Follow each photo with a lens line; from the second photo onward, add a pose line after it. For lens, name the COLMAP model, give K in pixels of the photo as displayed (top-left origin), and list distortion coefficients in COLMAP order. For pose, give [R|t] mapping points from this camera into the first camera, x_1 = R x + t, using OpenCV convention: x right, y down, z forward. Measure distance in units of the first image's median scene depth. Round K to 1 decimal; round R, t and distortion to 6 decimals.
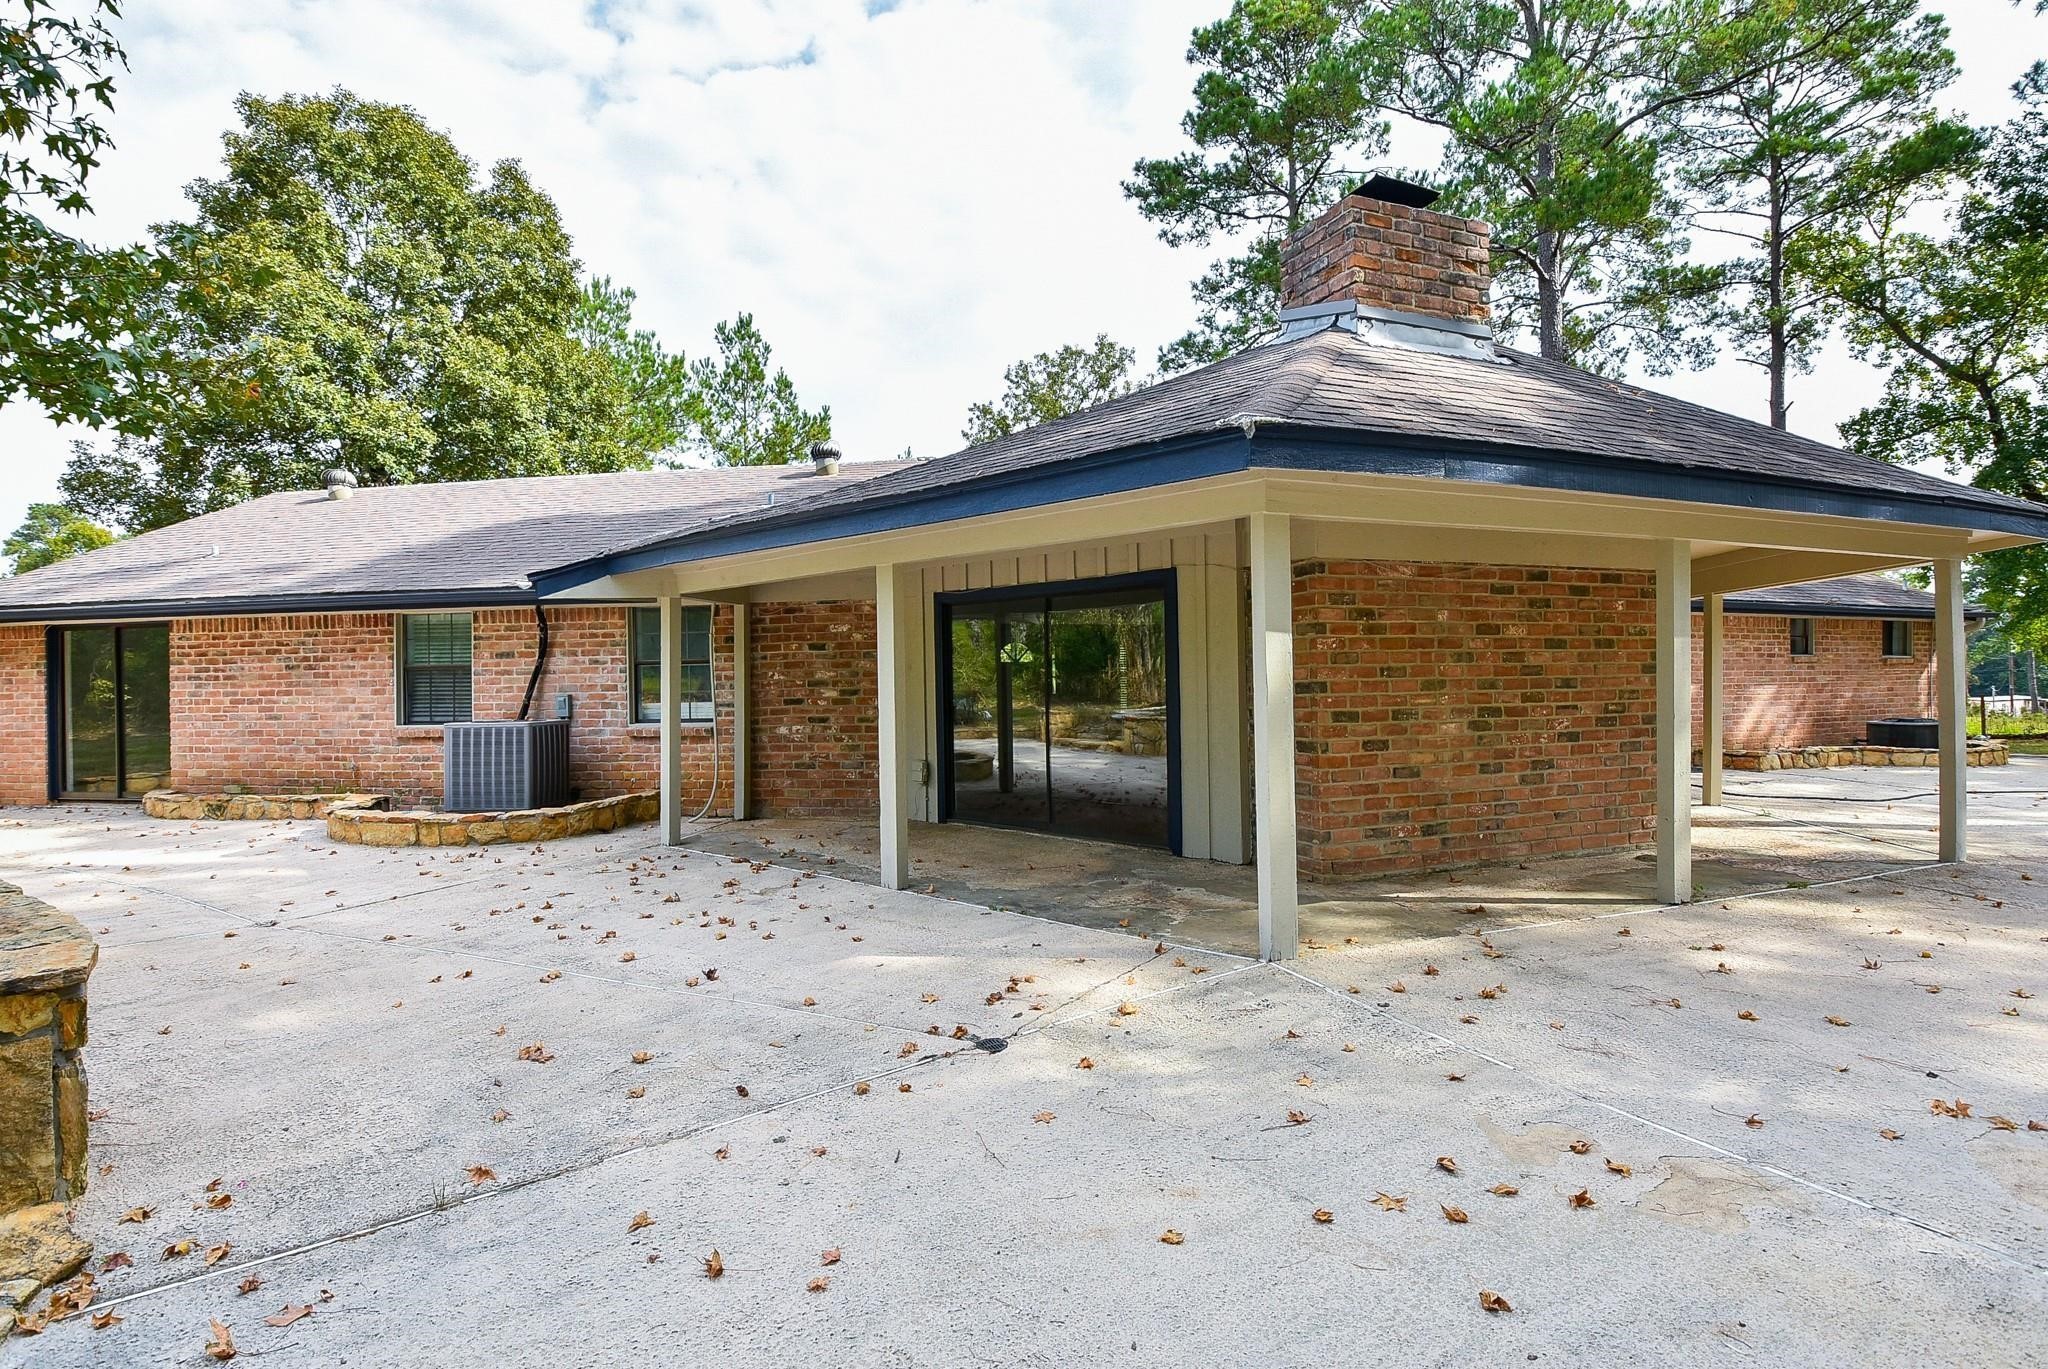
lens RADIAL K [[941.5, 0, 1006.8], [0, 941.5, 677.6], [0, 0, 1]] dist [0.000125, -0.012071]
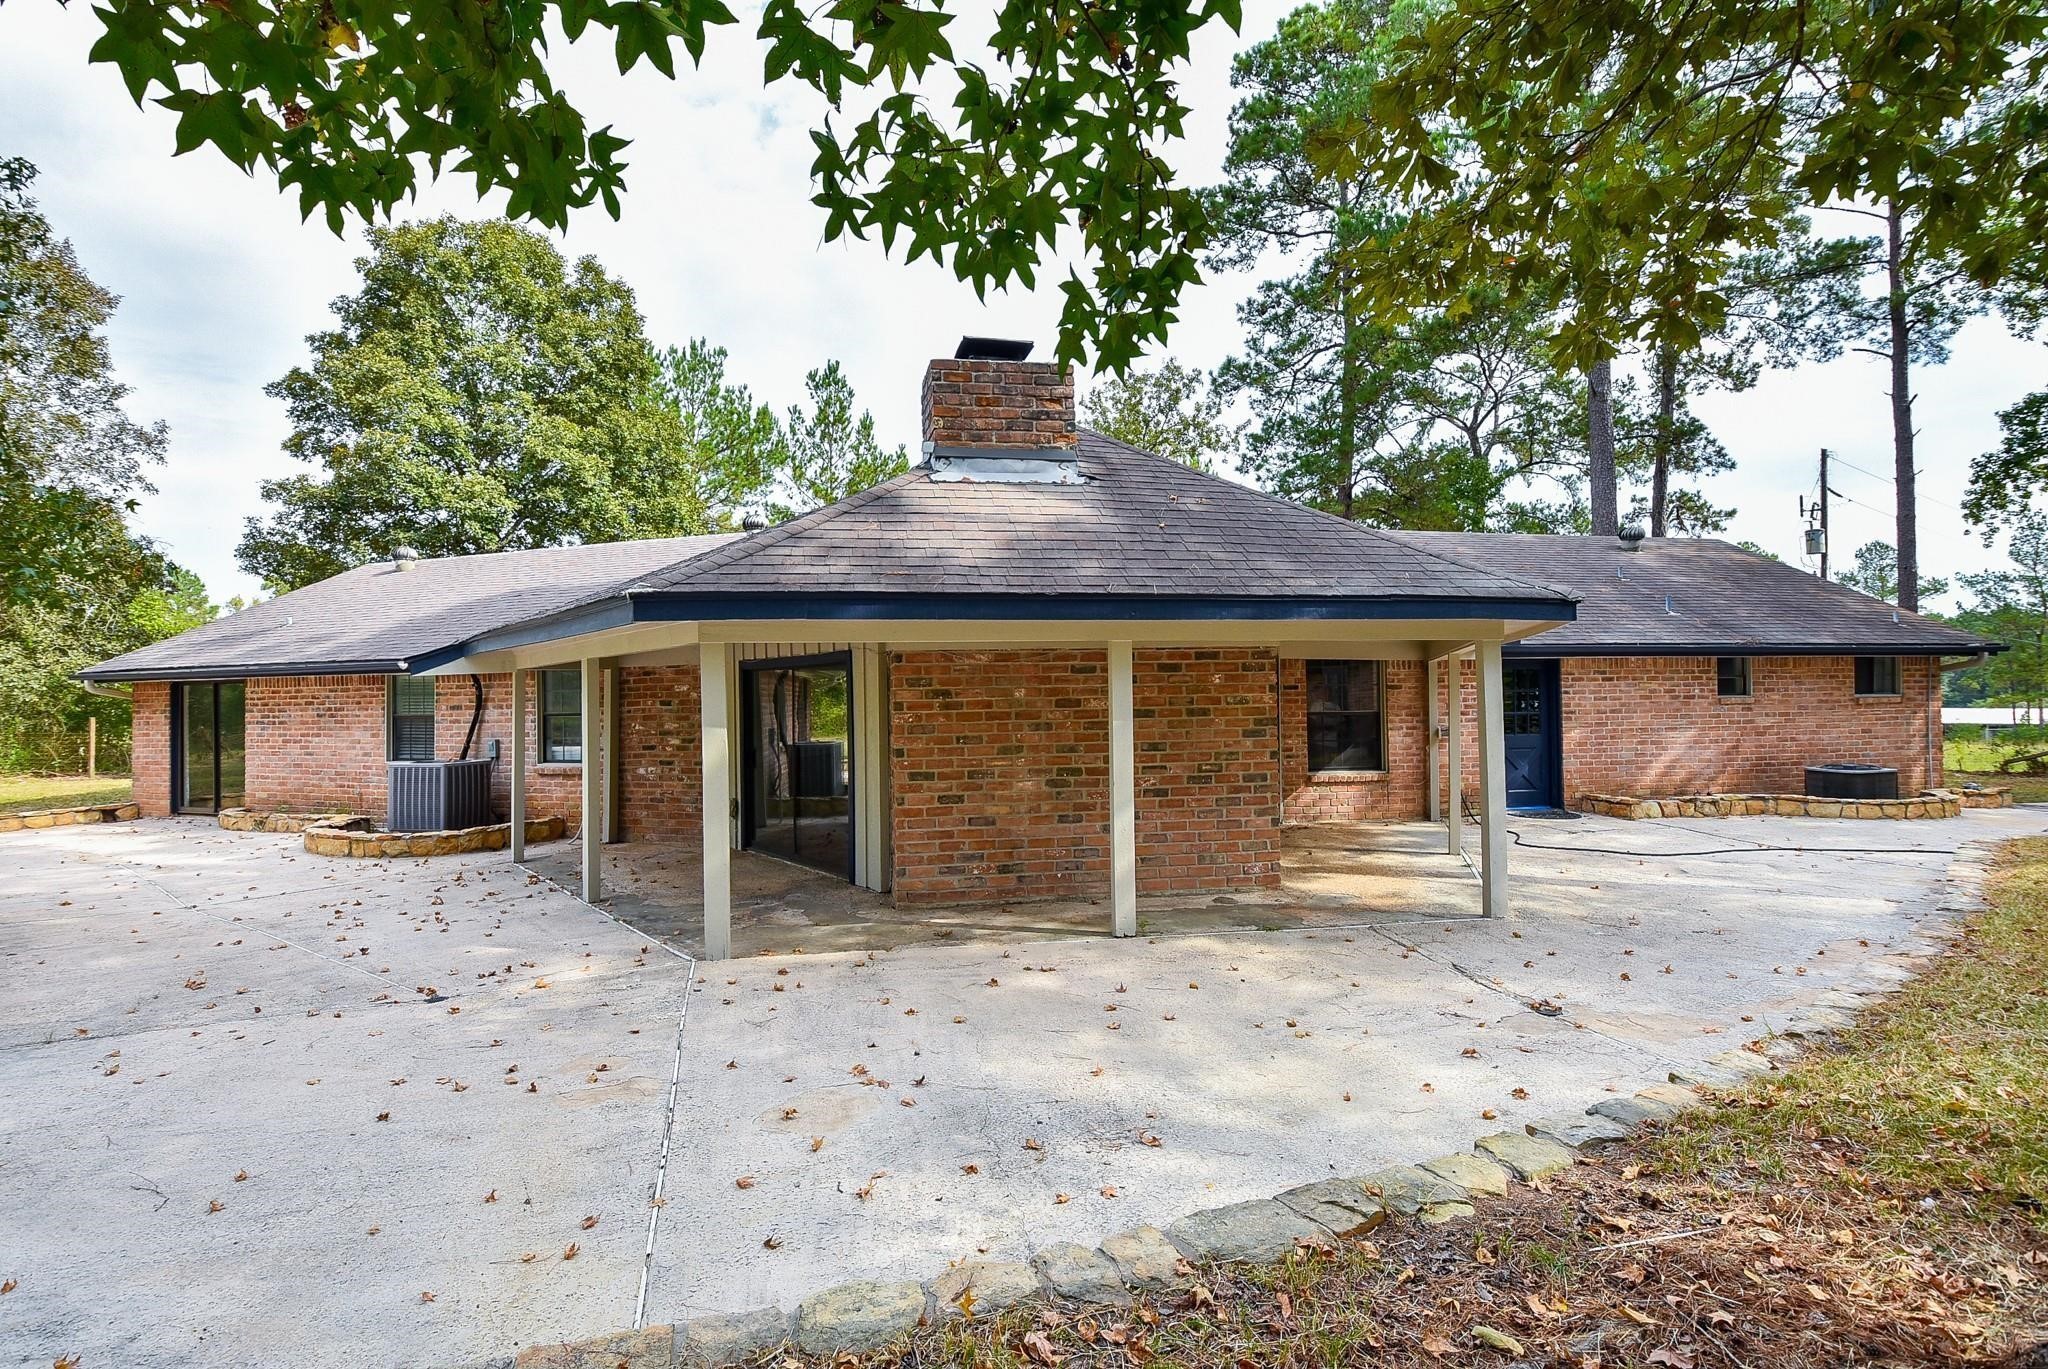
lens RADIAL K [[981.9, 0, 1023.5], [0, 981.9, 673.1], [0, 0, 1]] dist [0.020426, -0.026869]
pose [[0.982354, -0.005279, -0.186955, 0.473128], [0.002343, 0.999871, -0.015920, -0.047842], [0.187014, 0.015201, 0.982240, -0.168071]]
